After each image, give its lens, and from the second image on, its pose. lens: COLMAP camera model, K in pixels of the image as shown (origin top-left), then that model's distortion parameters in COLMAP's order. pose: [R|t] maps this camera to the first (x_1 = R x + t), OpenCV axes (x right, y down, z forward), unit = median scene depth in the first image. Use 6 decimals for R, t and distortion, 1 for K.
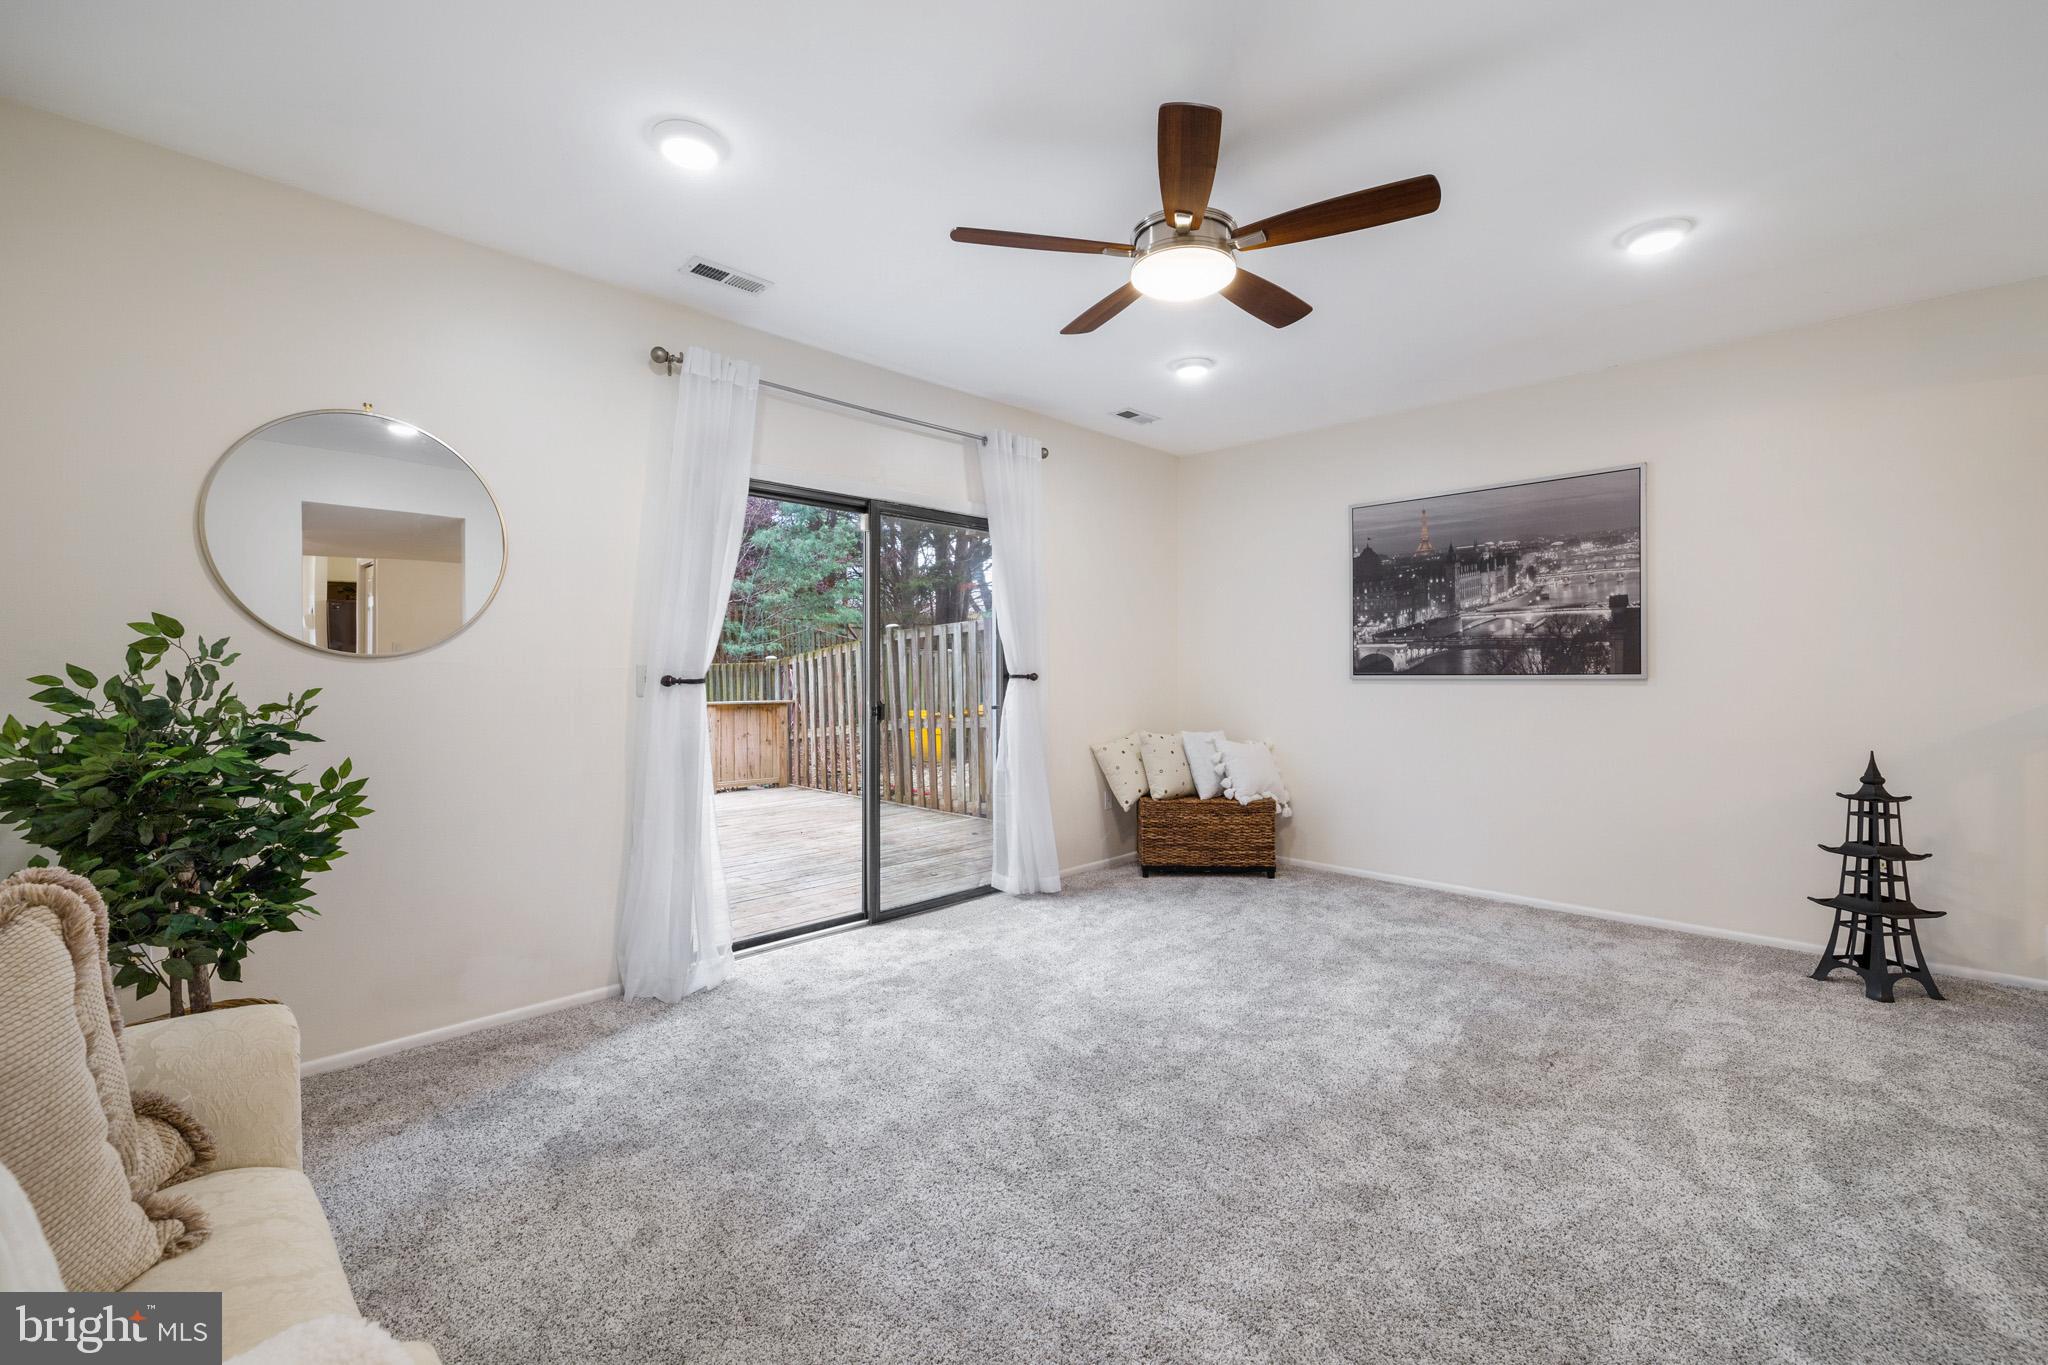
lens RADIAL K [[856.0, 0, 1023.3], [0, 856.0, 693.7], [0, 0, 1]] dist [-0.001793, 0.000719]
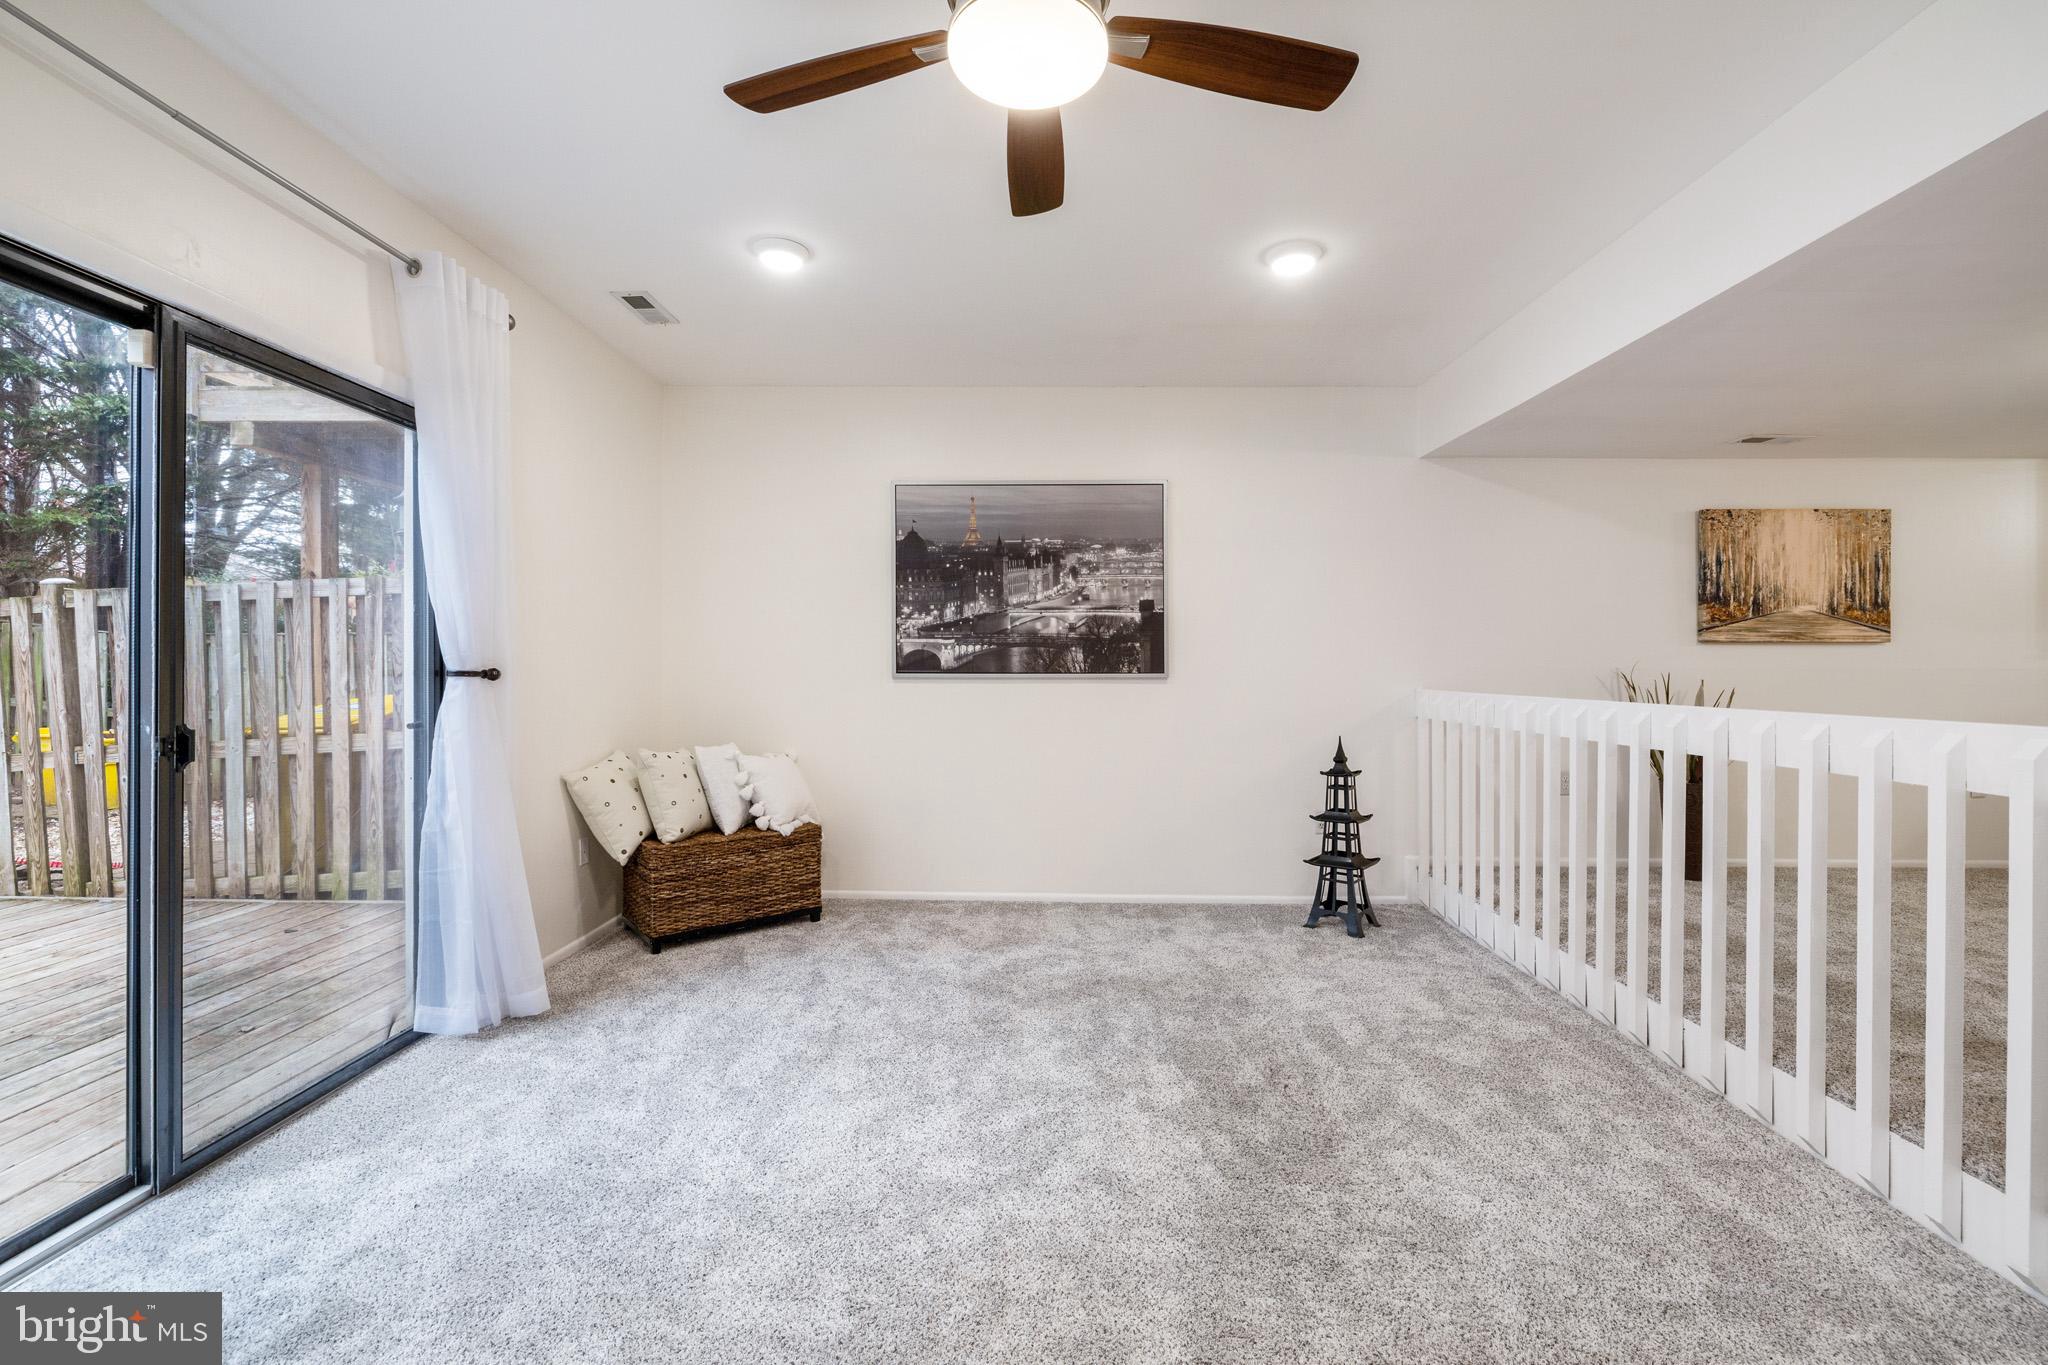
lens RADIAL K [[856.0, 0, 1024.2], [0, 856.0, 679.5], [0, 0, 1]] dist [-0.001793, 0.000719]
pose [[0.726813, -0.002533, 0.686831, -0.146241], [0.010750, 0.999913, -0.007688, -0.007749], [-0.686751, 0.012971, 0.726777, 0.304320]]
